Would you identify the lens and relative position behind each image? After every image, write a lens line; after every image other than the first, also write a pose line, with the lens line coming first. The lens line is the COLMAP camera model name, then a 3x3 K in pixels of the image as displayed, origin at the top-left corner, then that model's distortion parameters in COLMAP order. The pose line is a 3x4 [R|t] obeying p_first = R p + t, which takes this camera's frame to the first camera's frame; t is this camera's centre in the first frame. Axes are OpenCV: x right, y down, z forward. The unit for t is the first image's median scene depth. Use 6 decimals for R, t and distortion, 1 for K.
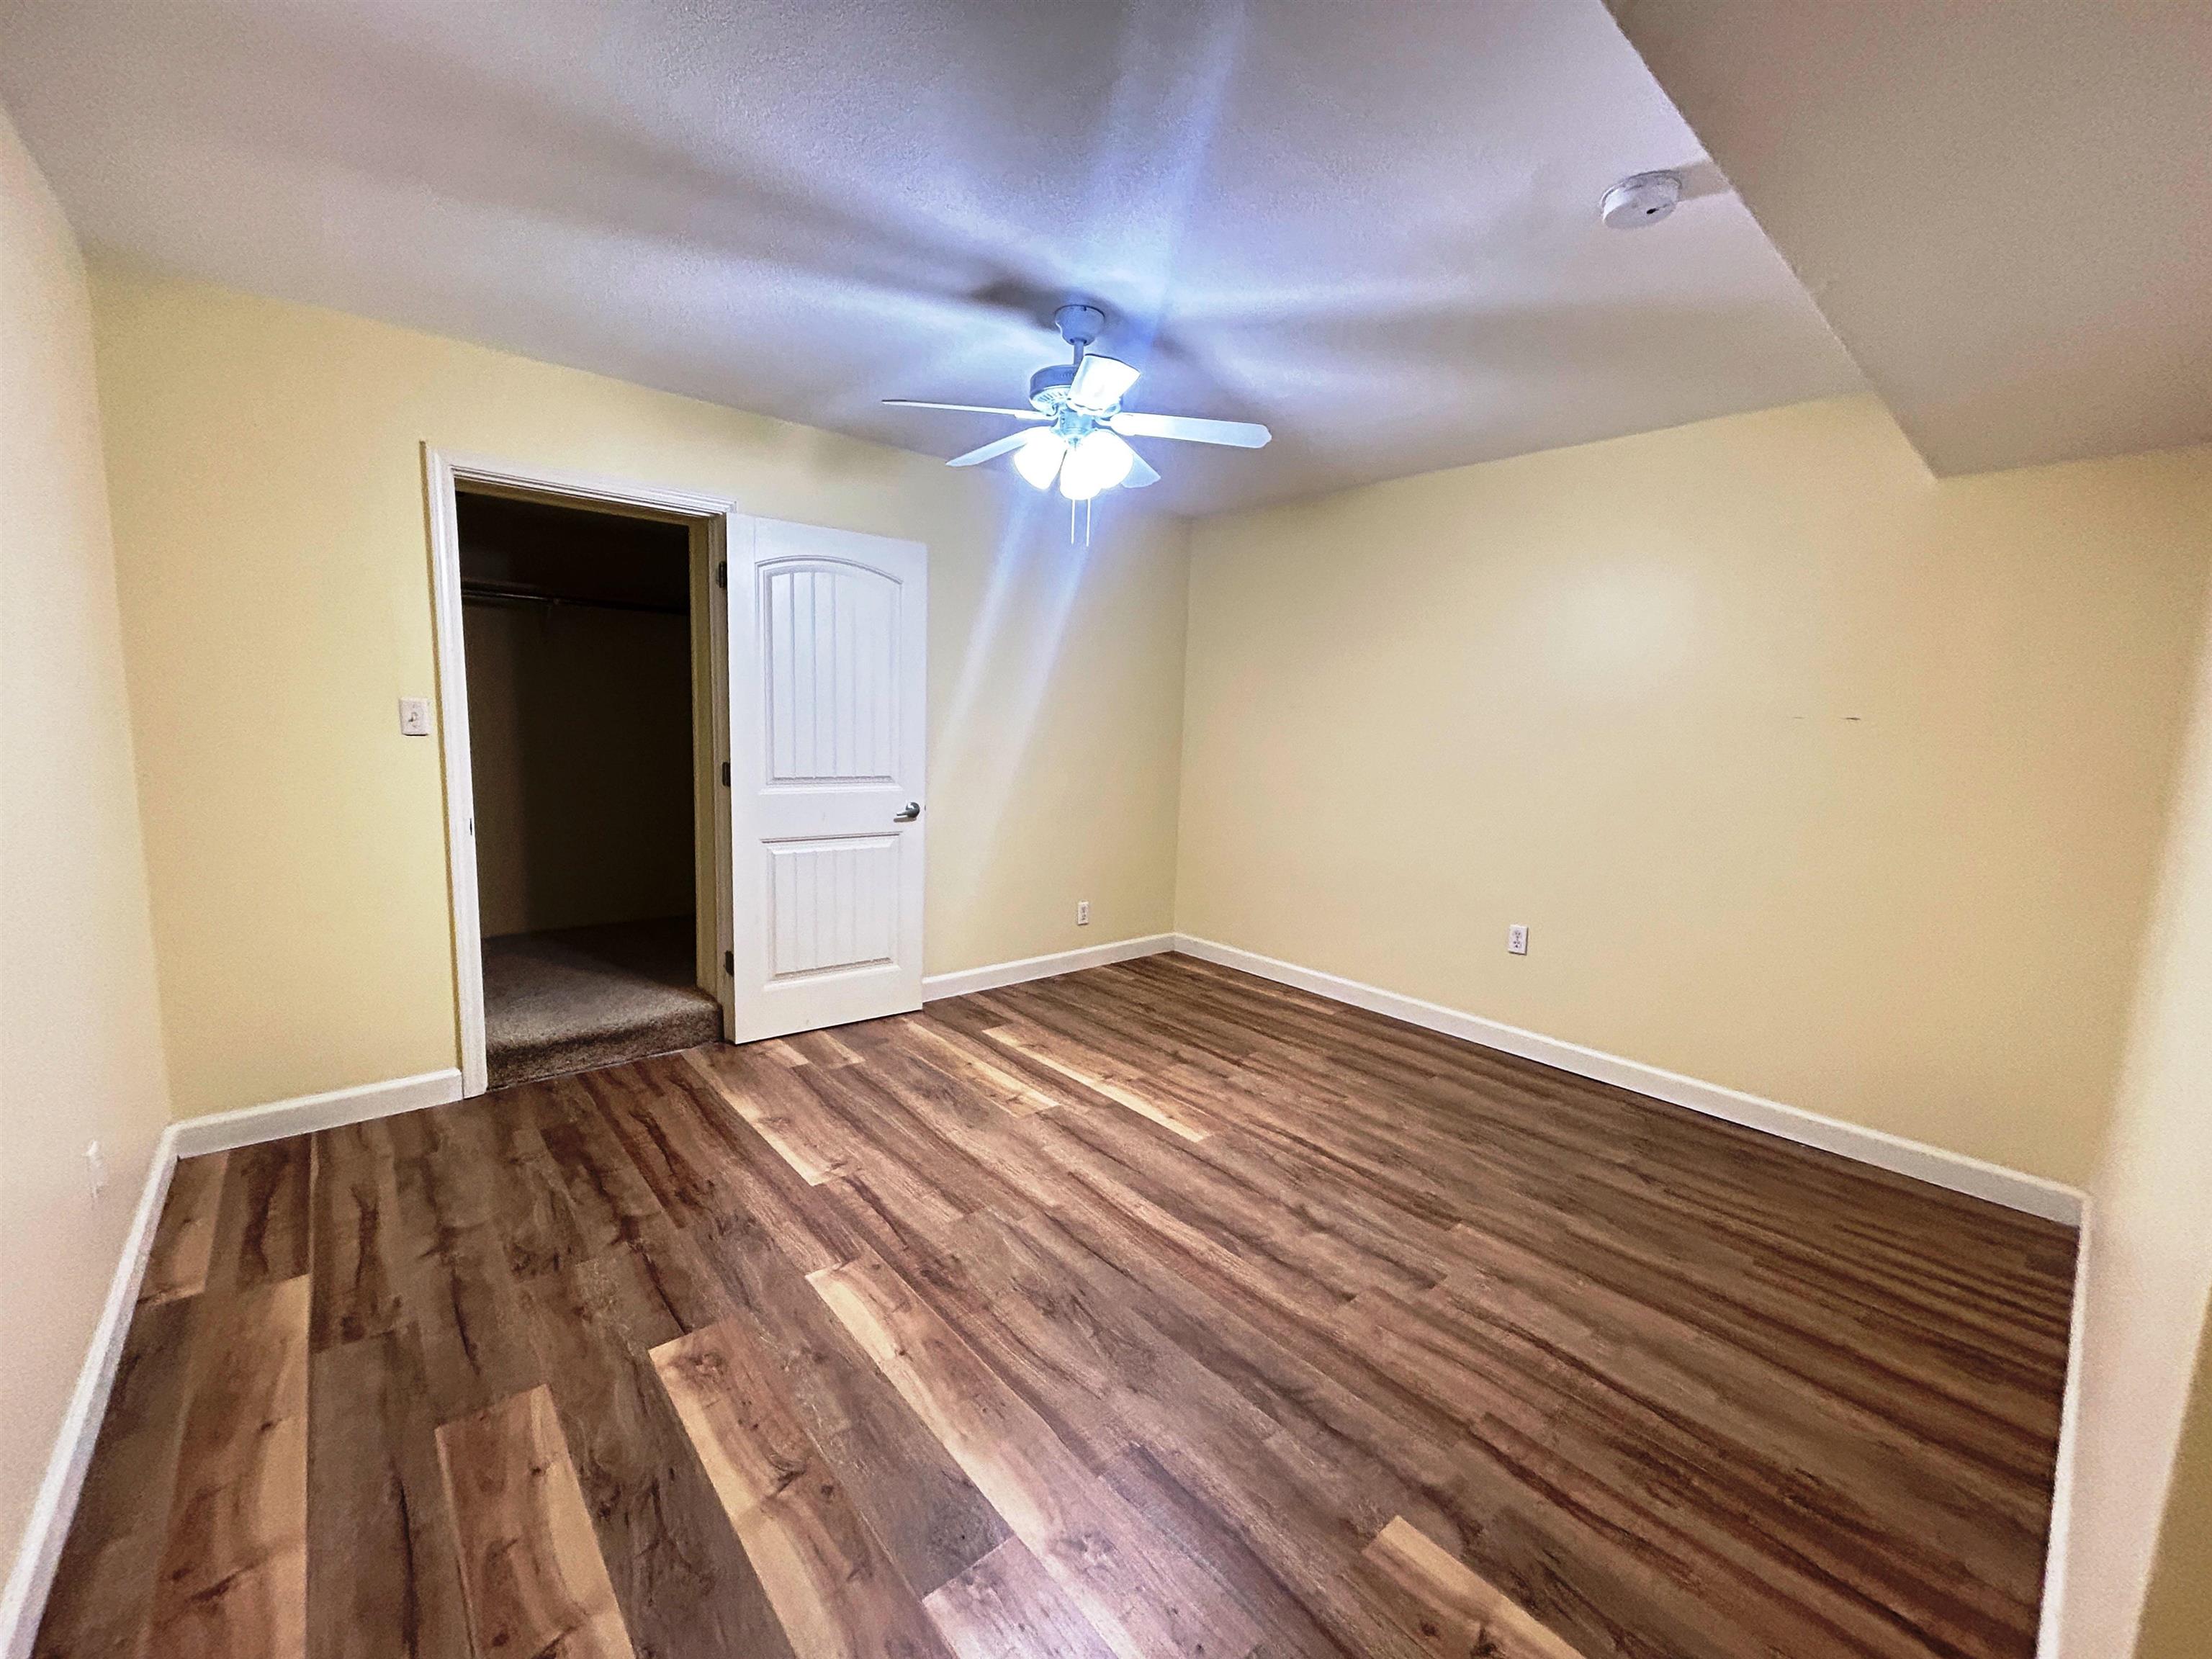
lens RADIAL K [[892.9, 0, 1100.1], [0, 892.9, 839.3], [0, 0, 1]] dist [-0.008185, 0.000469]
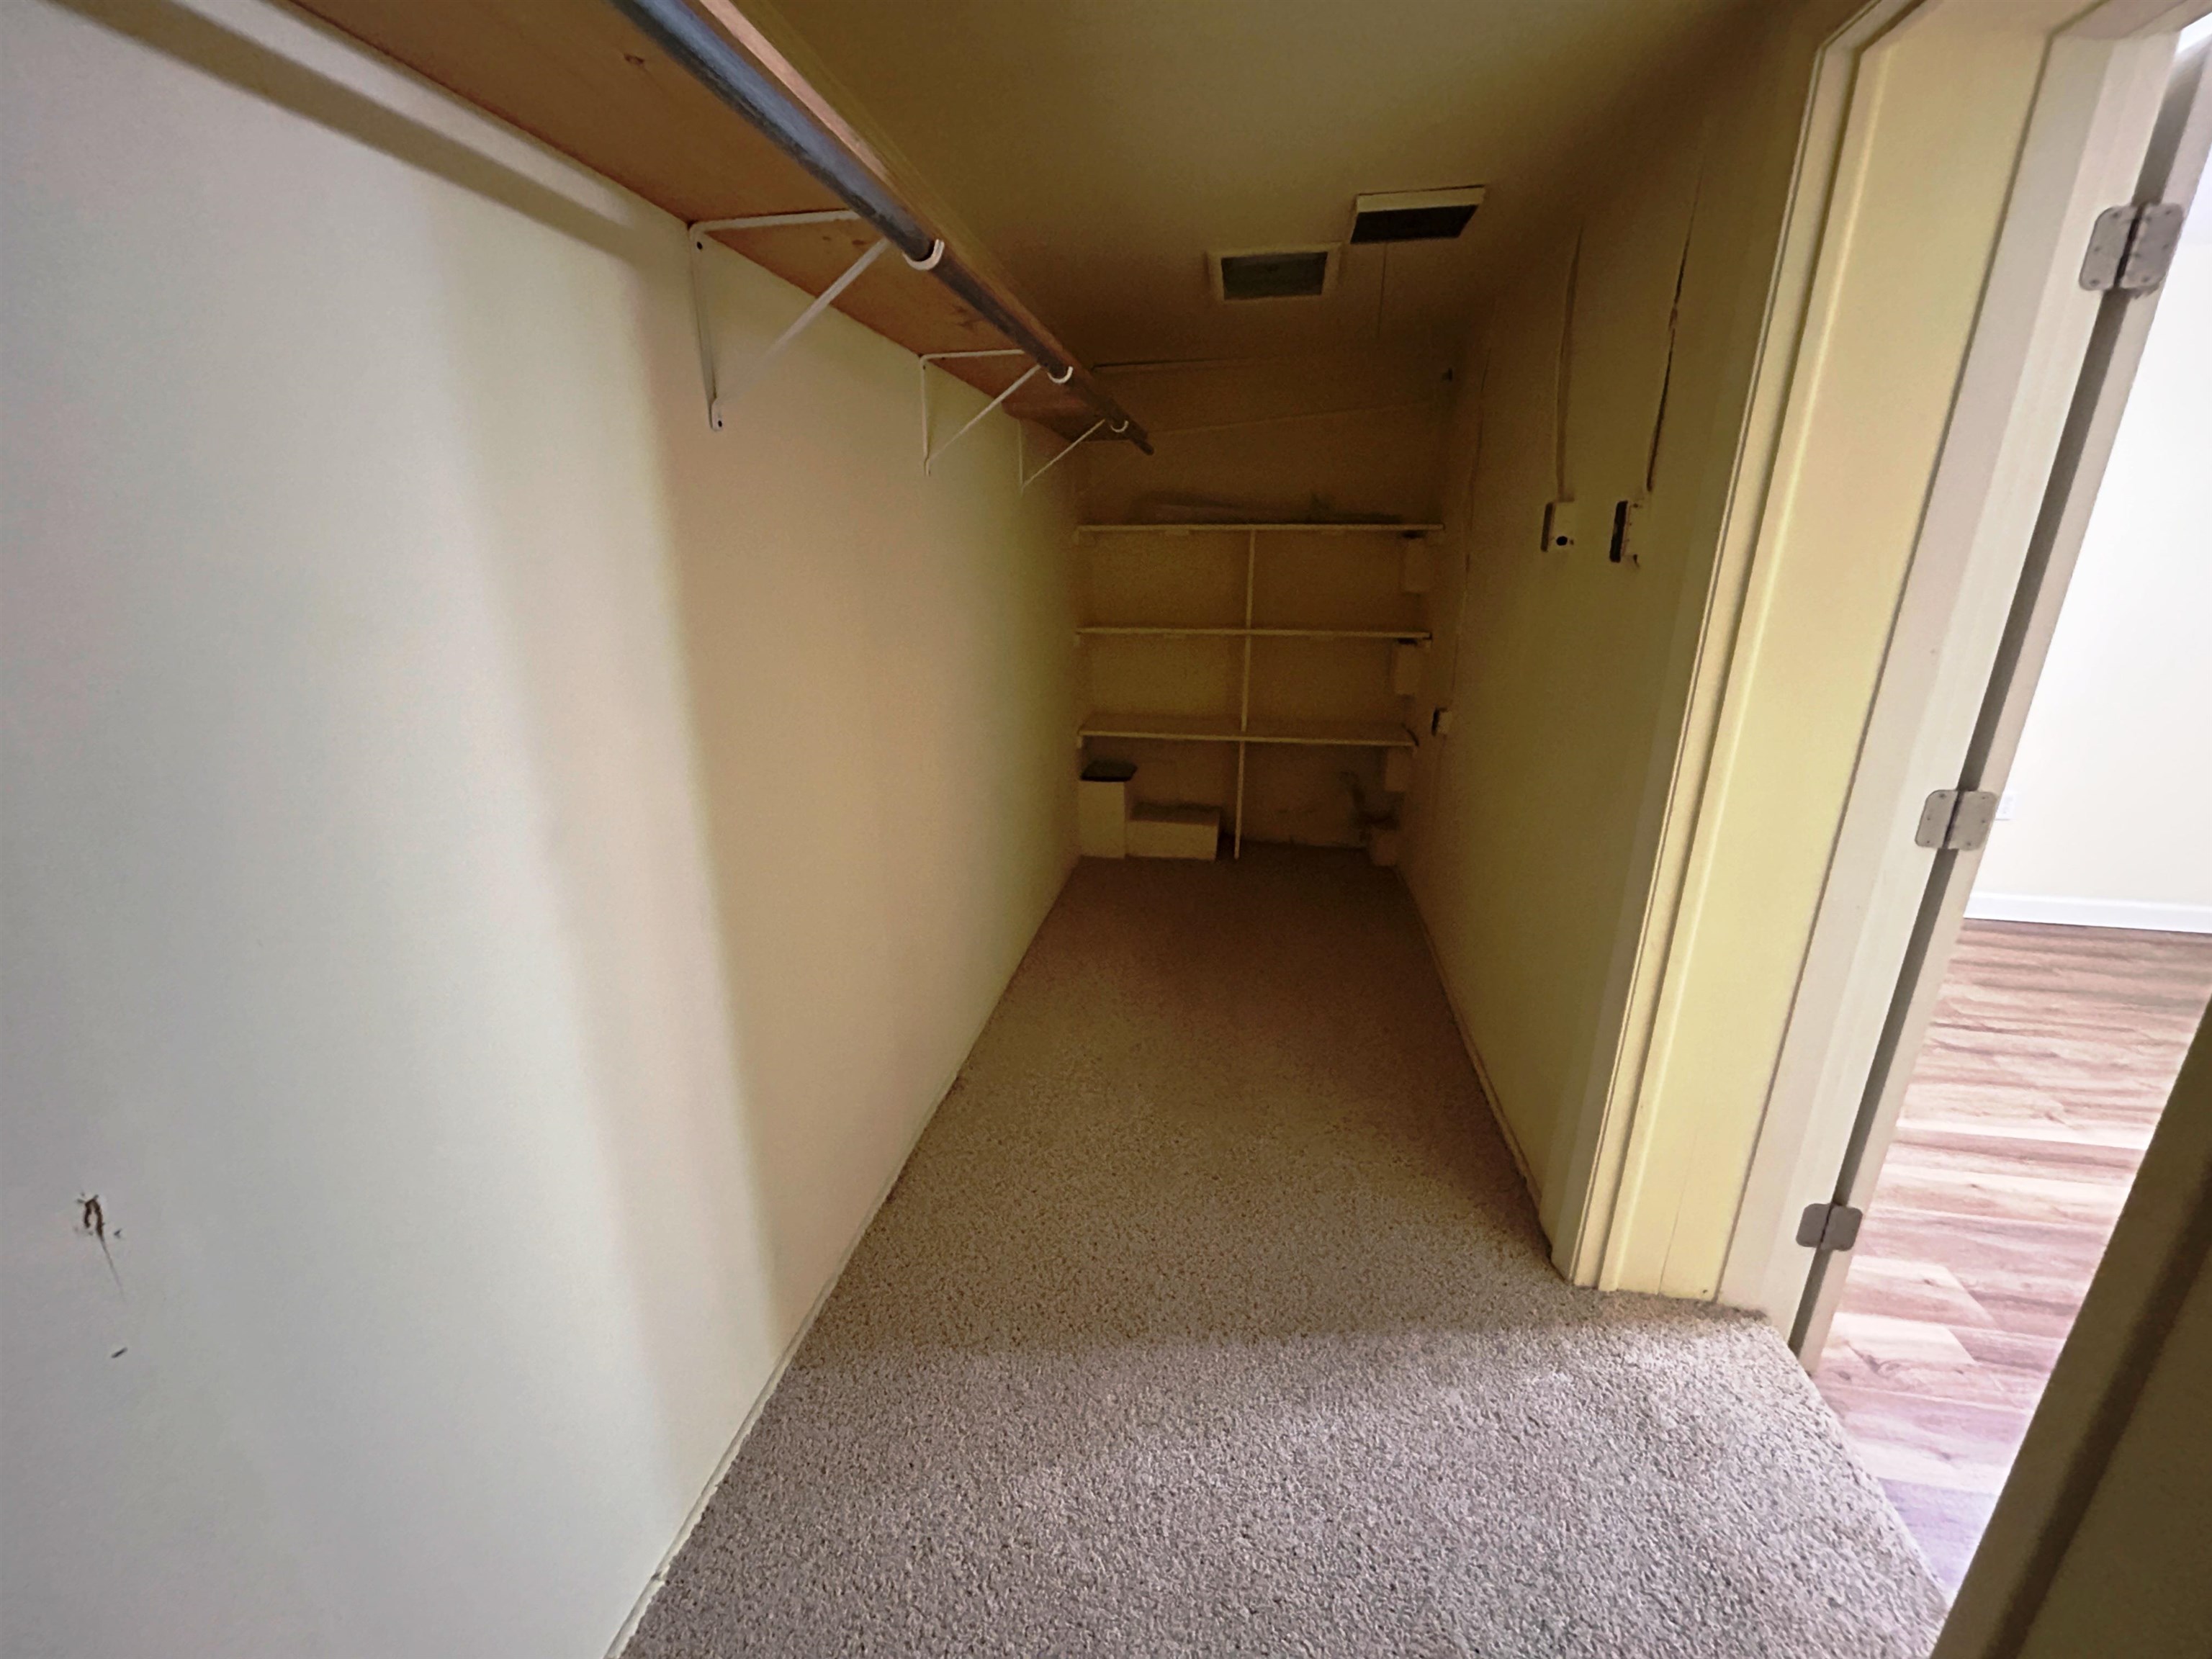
lens RADIAL K [[892.9, 0, 1091.6], [0, 892.9, 832.1], [0, 0, 1]] dist [-0.008185, 0.000469]
pose [[0.778884, -0.219582, 0.587472, -1.211135], [0.111653, 0.970291, 0.214639, -0.243438], [-0.617149, -0.101586, 0.780261, 1.202716]]
